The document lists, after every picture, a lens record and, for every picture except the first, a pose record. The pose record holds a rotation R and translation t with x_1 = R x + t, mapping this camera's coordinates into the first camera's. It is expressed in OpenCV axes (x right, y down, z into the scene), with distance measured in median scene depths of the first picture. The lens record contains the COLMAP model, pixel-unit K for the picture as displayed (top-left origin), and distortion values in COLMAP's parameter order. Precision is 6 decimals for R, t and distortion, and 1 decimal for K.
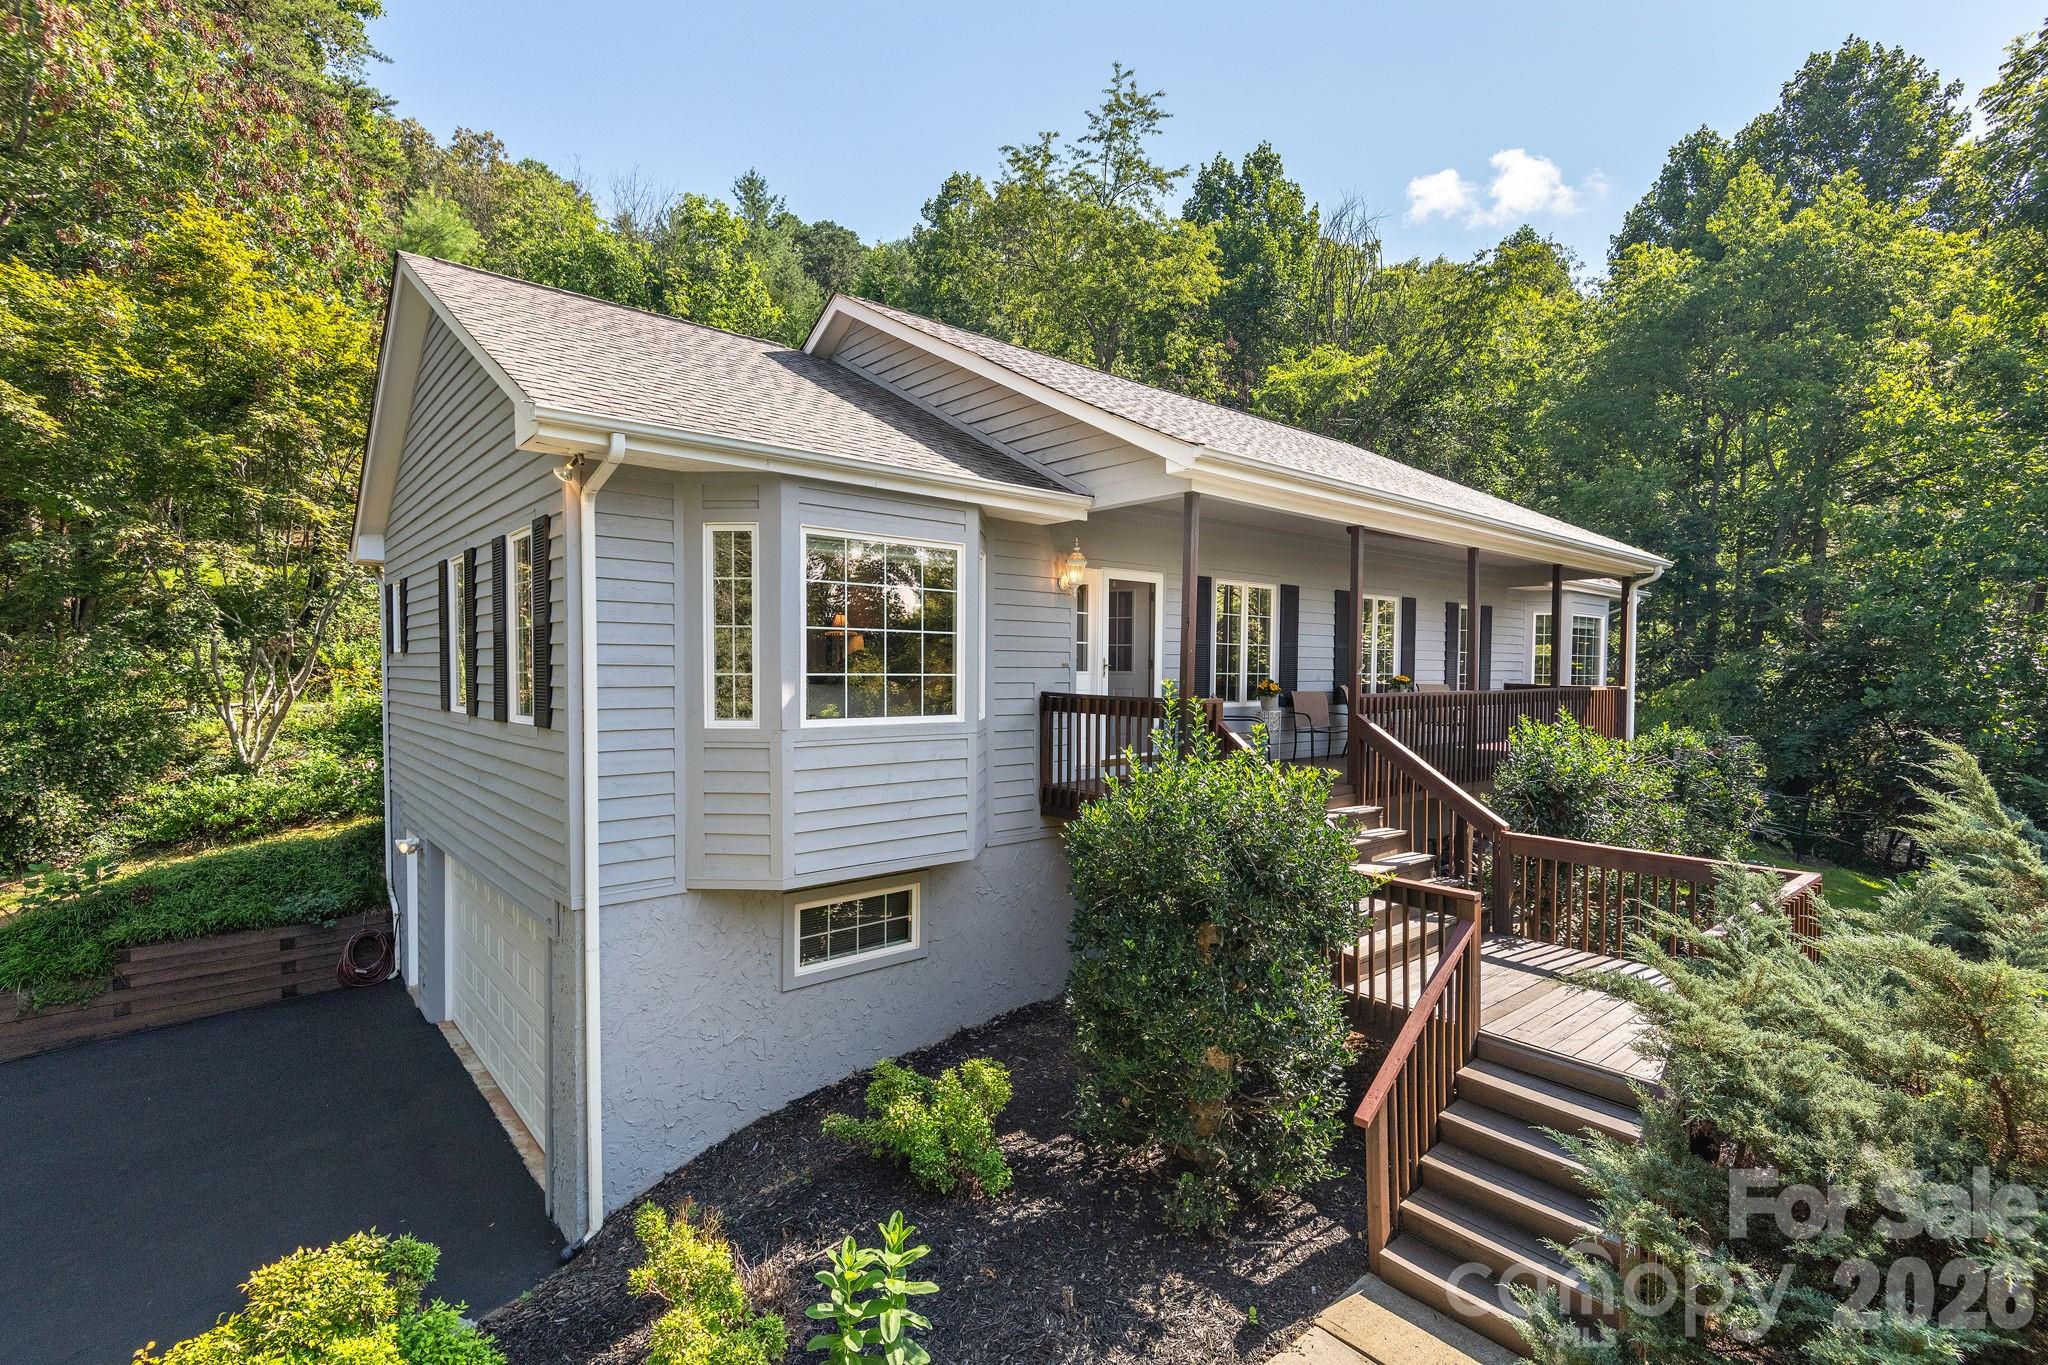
lens RADIAL K [[943.2, 0, 1024.0], [0, 943.2, 682.5], [0, 0, 1]] dist [0.000331, -0.000805]
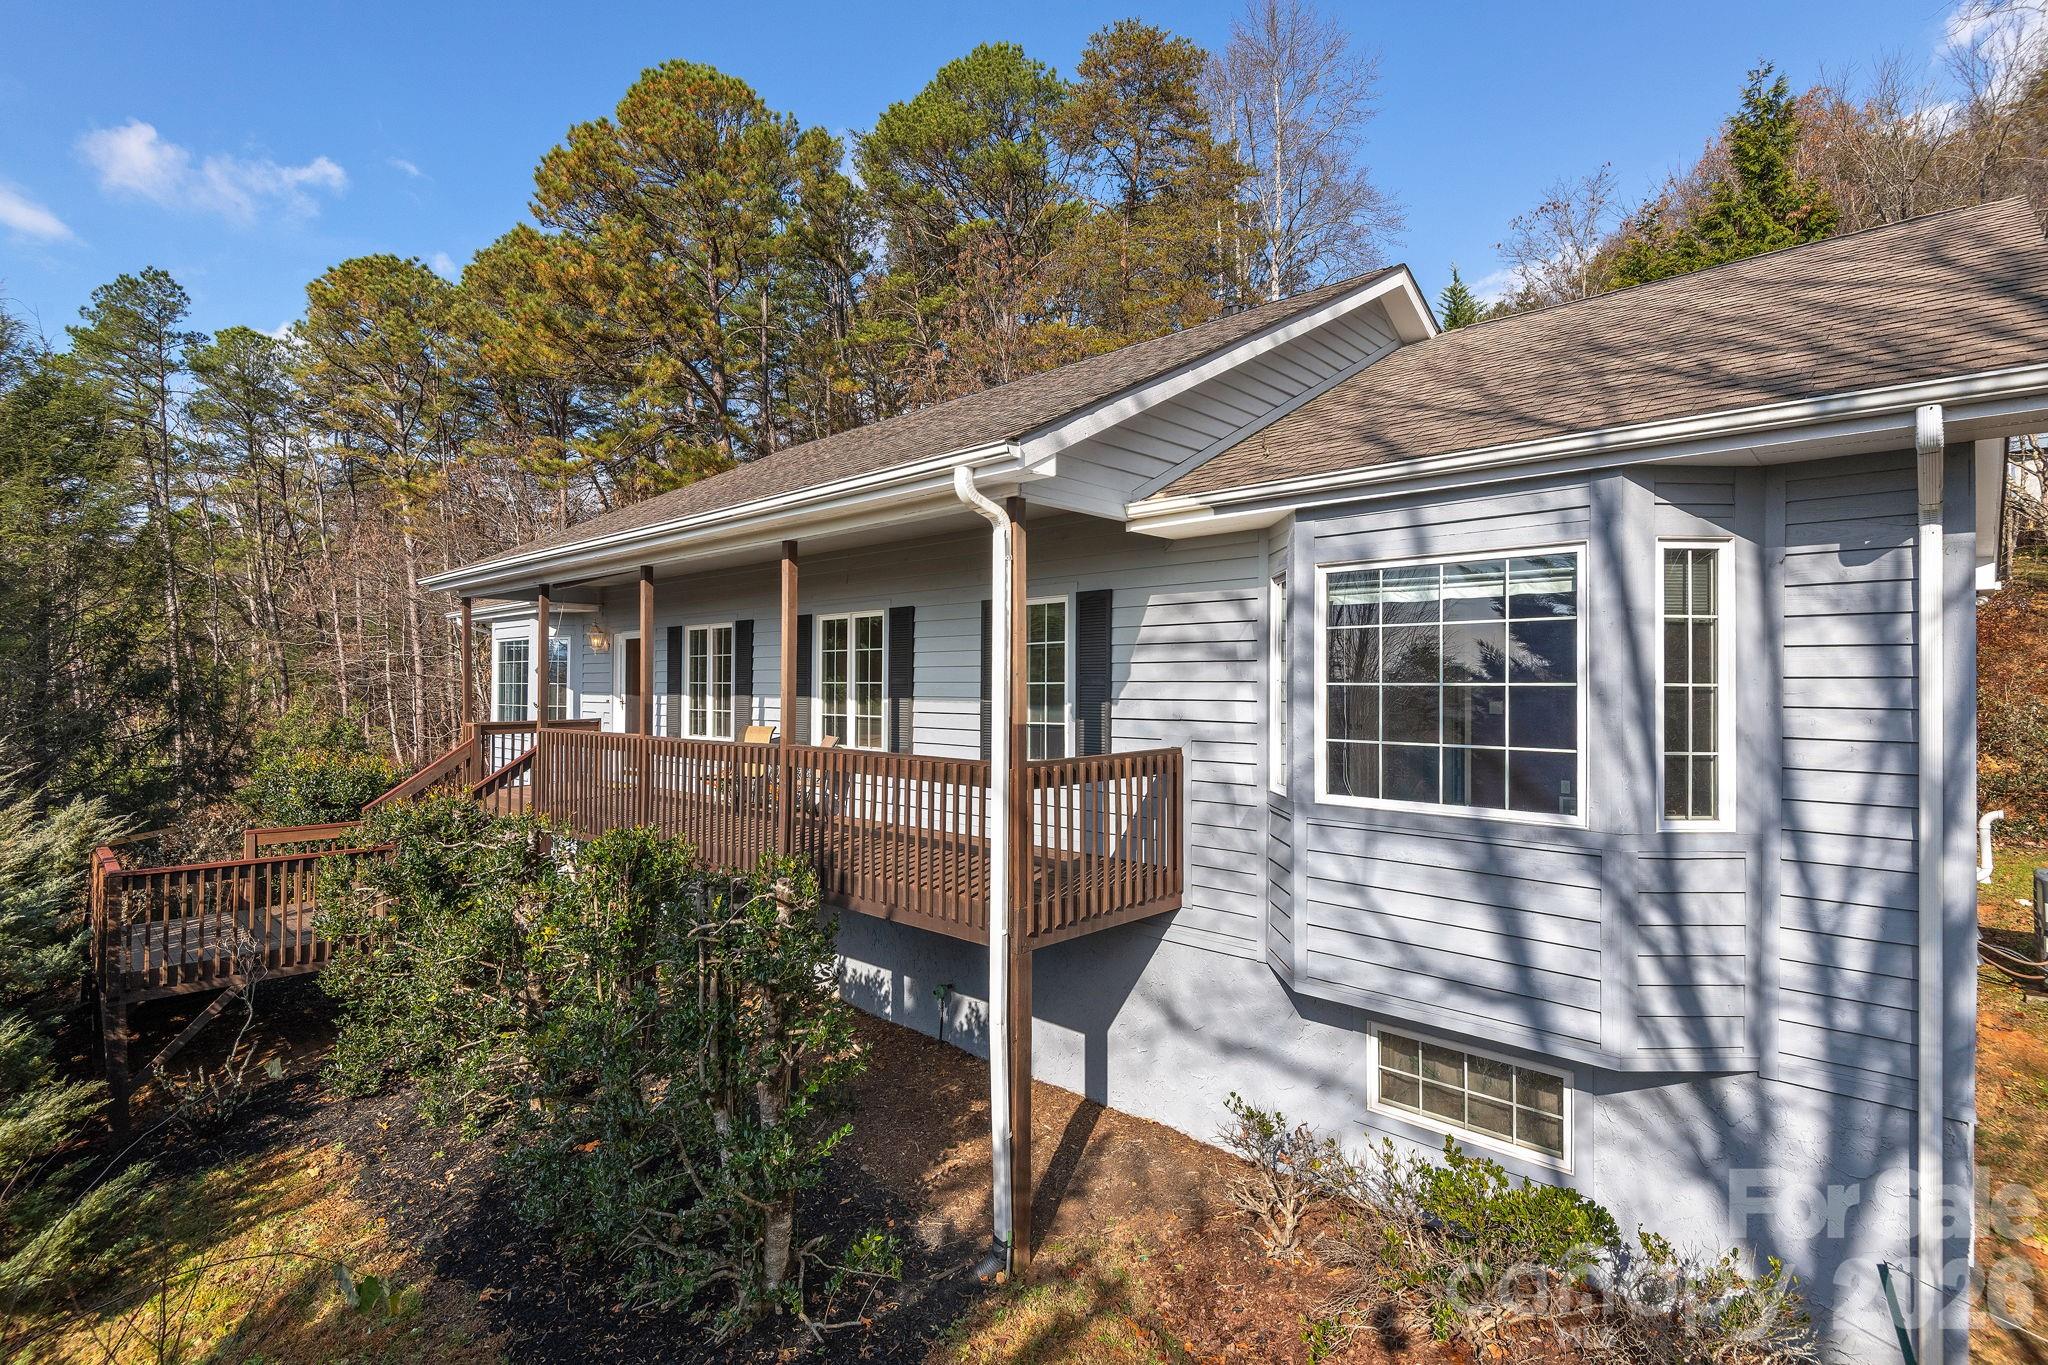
lens RADIAL K [[943.2, 0, 1024.0], [0, 943.2, 682.5], [0, 0, 1]] dist [0.000331, -0.000805]
pose [[0.093943, -0.024337, -0.995280, 0.828464], [-0.044437, 0.998602, -0.028612, -0.031978], [0.994585, 0.046915, 0.092731, 0.911930]]
